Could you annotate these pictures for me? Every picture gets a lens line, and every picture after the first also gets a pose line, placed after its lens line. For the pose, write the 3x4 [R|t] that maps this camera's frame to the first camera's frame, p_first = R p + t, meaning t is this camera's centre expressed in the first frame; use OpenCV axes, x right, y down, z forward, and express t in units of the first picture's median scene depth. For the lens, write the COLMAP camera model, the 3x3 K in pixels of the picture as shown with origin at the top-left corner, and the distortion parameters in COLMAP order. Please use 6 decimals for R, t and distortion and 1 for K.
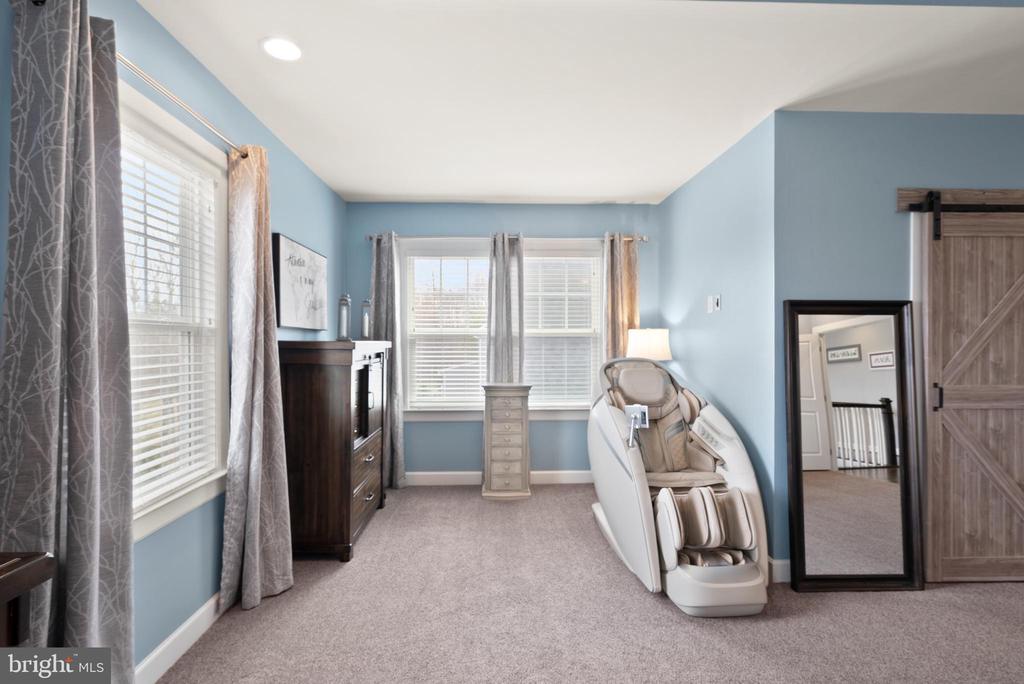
lens RADIAL K [[476.6, 0, 506.5], [0, 476.6, 343.0], [0, 0, 1]] dist [-0.006231, 0.002498]
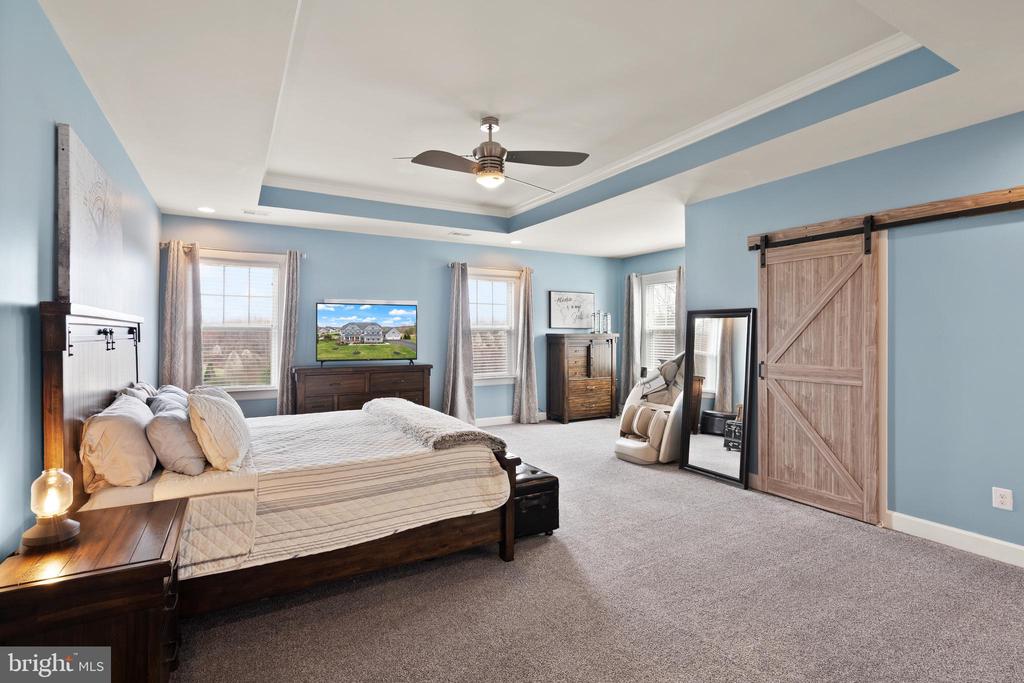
lens RADIAL K [[476.6, 0, 512.6], [0, 476.6, 336.3], [0, 0, 1]] dist [-0.006231, 0.002498]
pose [[0.476346, 0.003884, -0.879249, 1.854301], [0.001126, 0.999987, 0.005027, -0.004725], [0.879257, -0.003384, 0.476335, -0.436413]]
